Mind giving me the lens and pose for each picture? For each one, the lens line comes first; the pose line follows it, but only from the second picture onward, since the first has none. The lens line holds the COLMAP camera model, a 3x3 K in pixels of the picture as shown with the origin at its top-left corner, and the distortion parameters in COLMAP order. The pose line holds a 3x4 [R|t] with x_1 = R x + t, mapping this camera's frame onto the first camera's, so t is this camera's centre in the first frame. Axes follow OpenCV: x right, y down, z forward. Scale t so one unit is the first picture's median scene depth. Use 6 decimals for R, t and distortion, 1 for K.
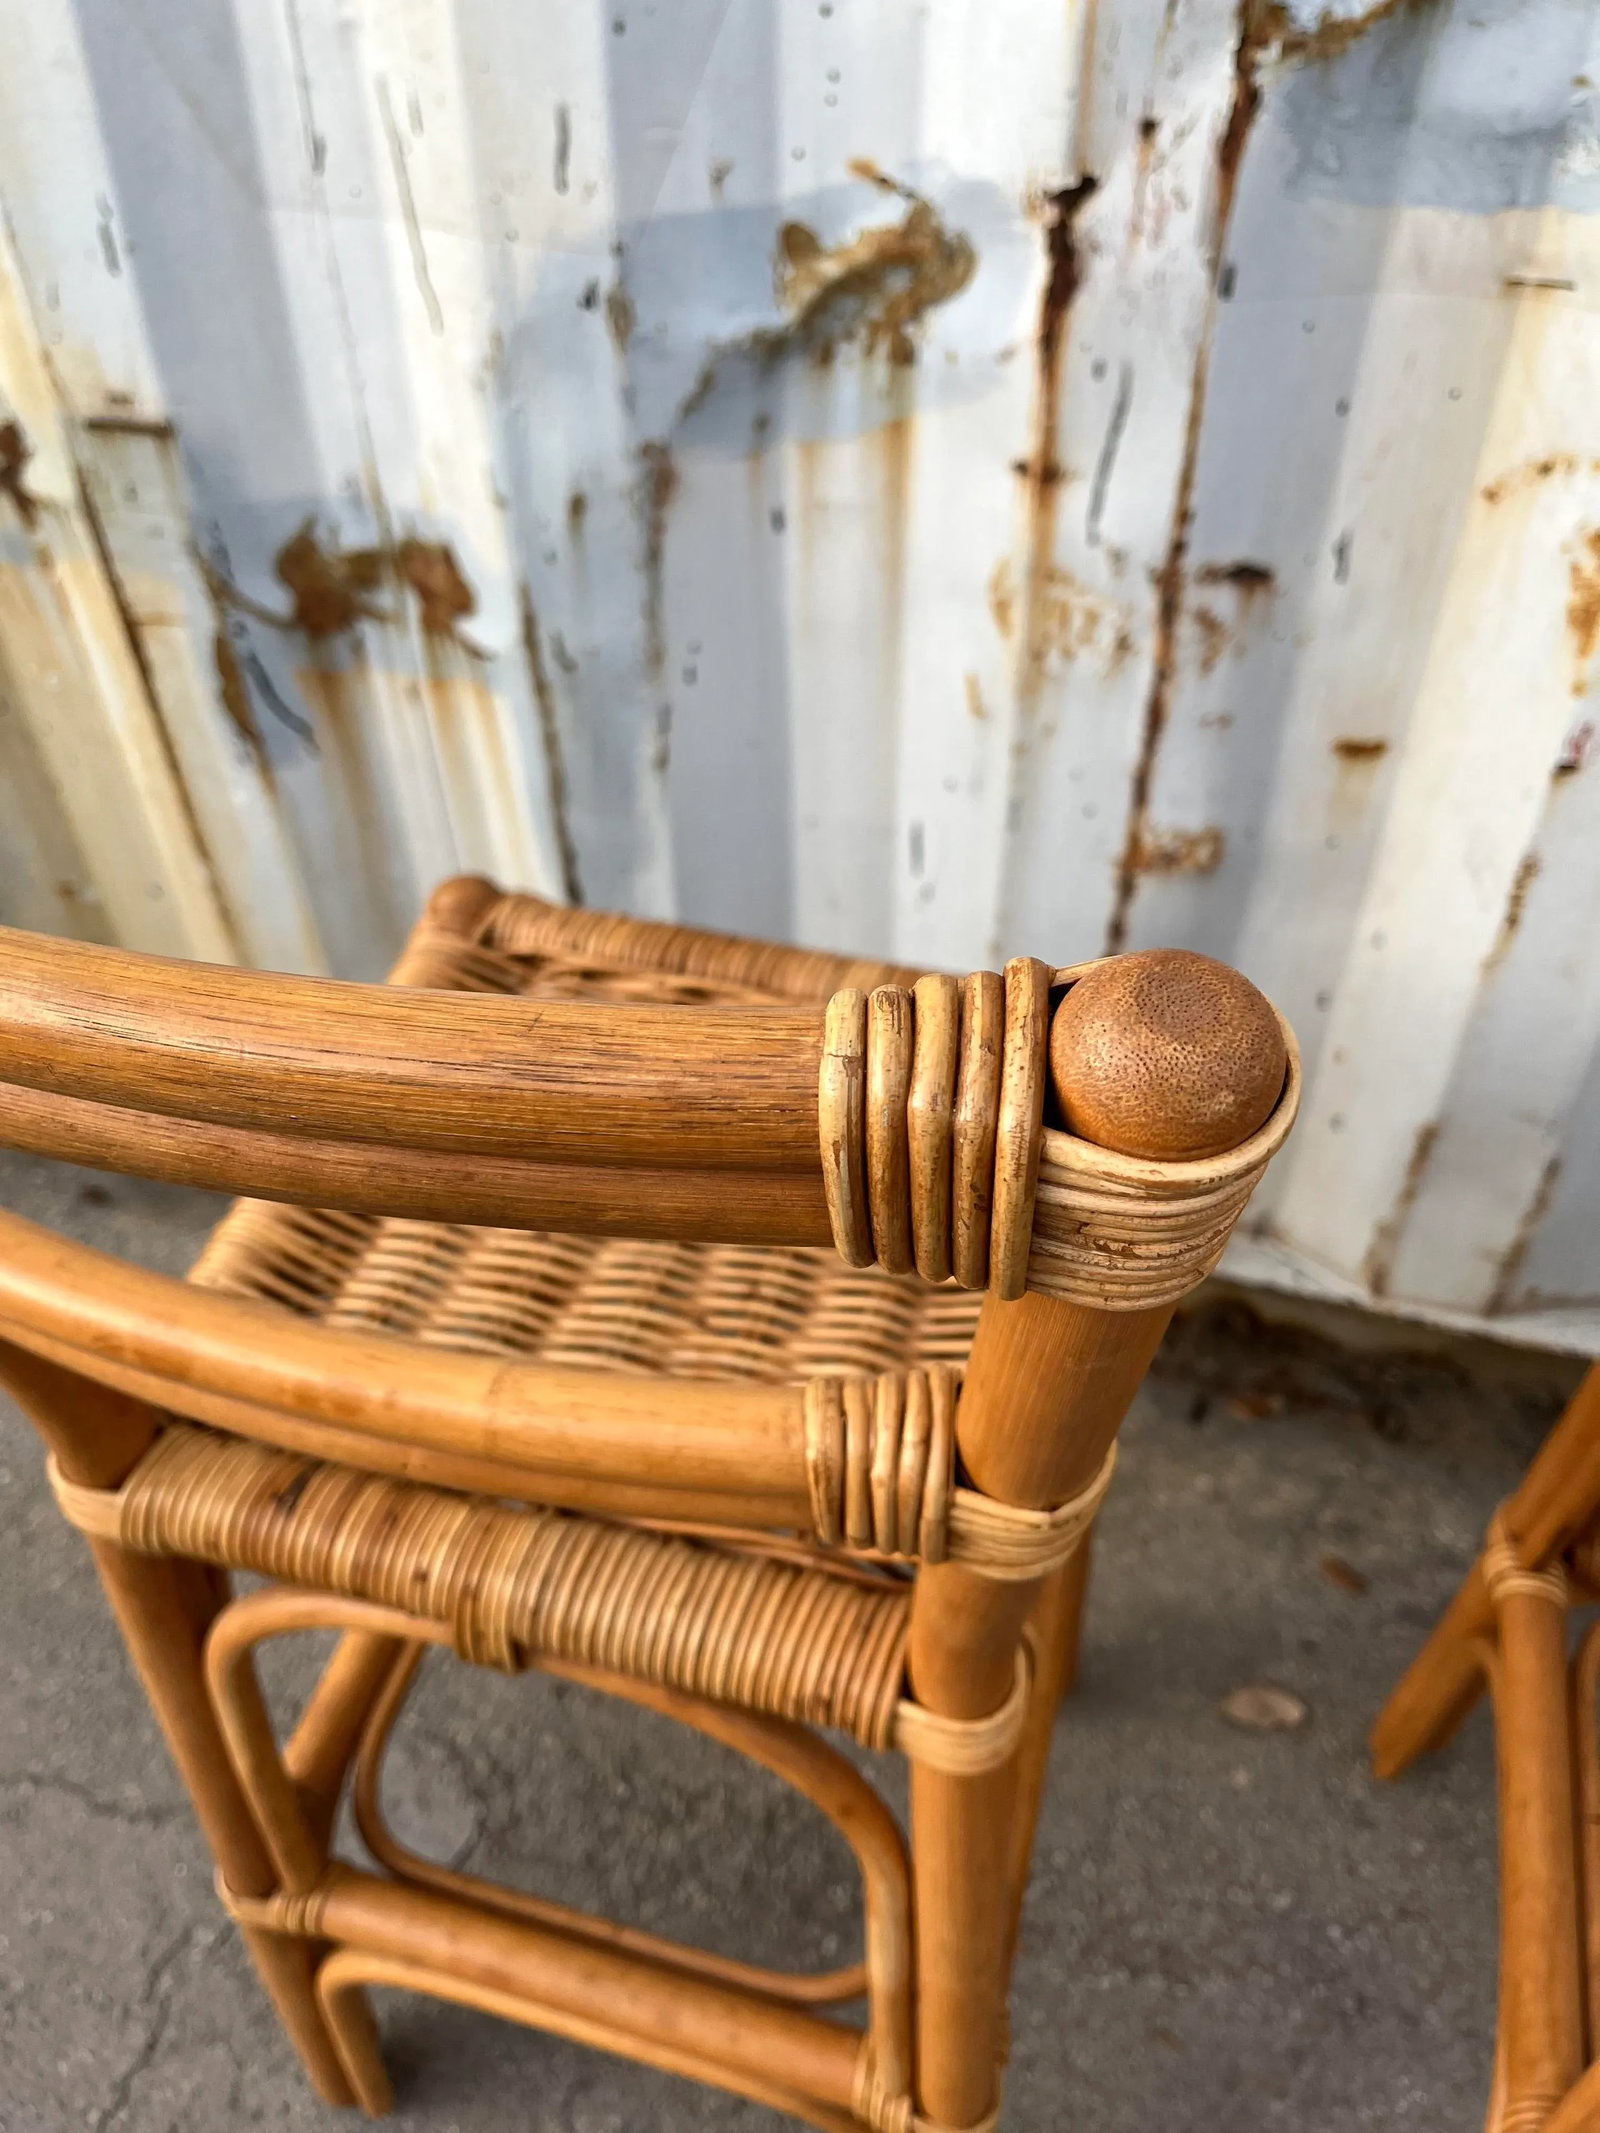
lens RADIAL K [[1660.0, 0, 811.4], [0, 1660.0, 1057.3], [0, 0, 1]] dist [0.041996, -0.087123]
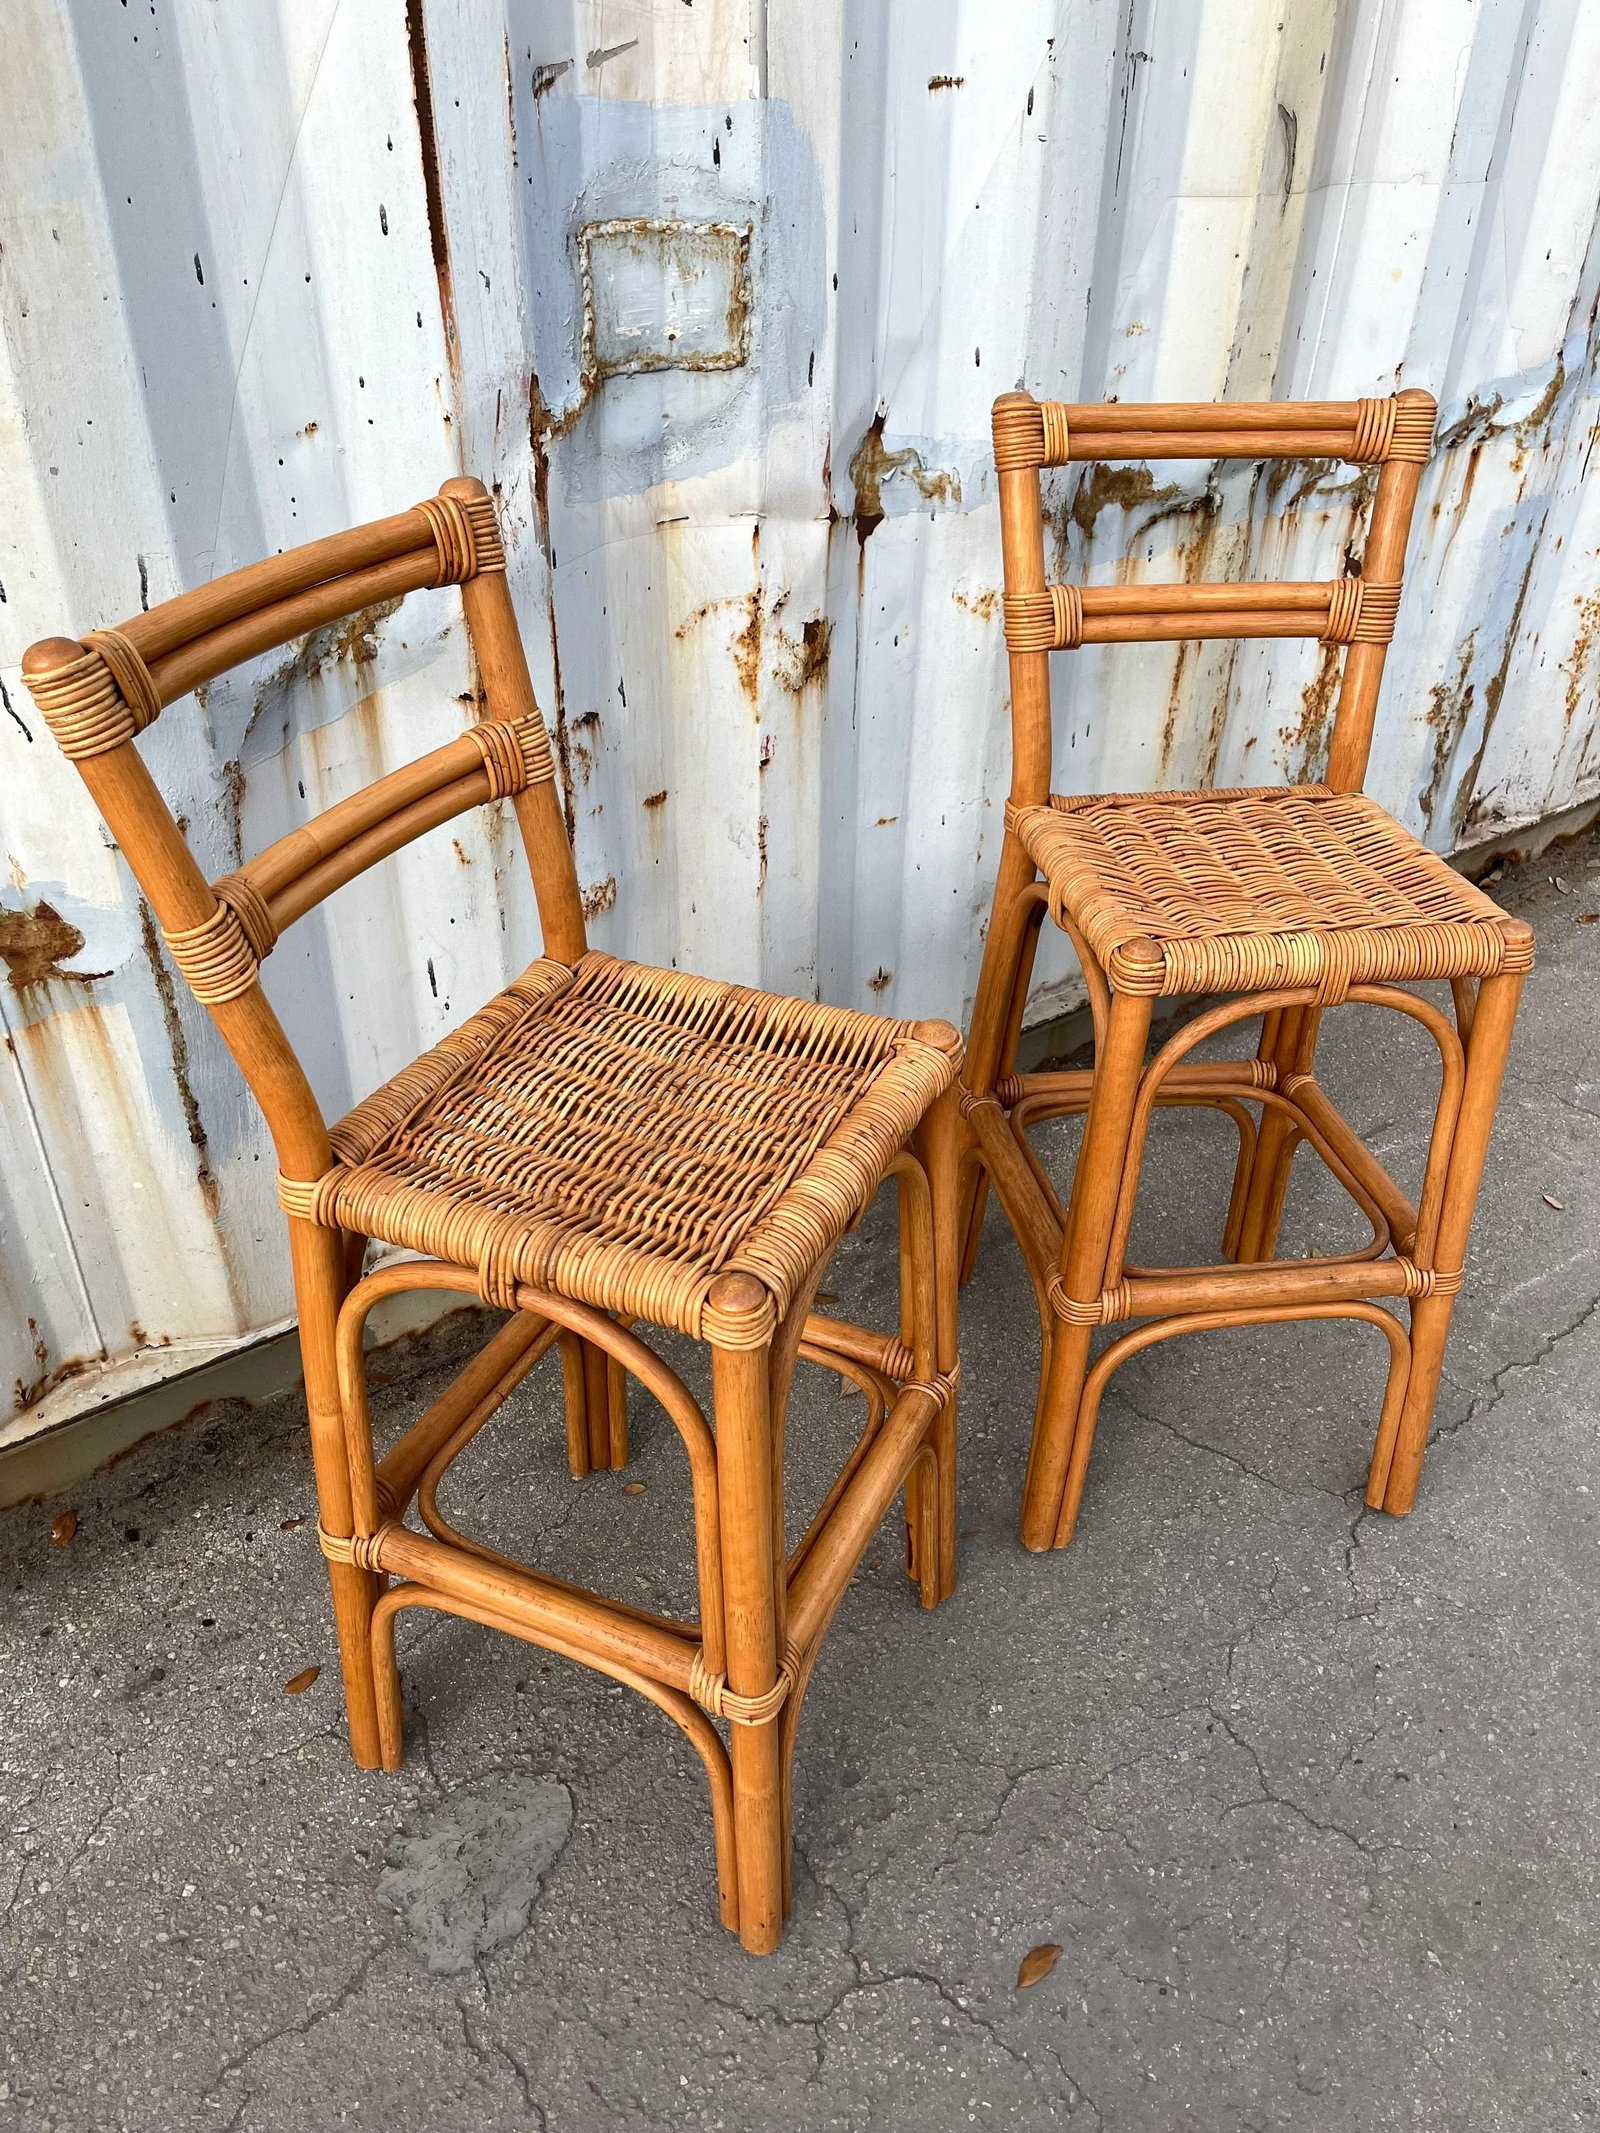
lens RADIAL K [[1619.6, 0, 808.4], [0, 1619.6, 1076.6], [0, 0, 1]] dist [0.039404, -0.043576]
pose [[0.608038, -0.438535, 0.661799, -0.828910], [0.511182, 0.854063, 0.096280, -0.028824], [-0.607440, 0.279758, 0.743473, -0.235466]]
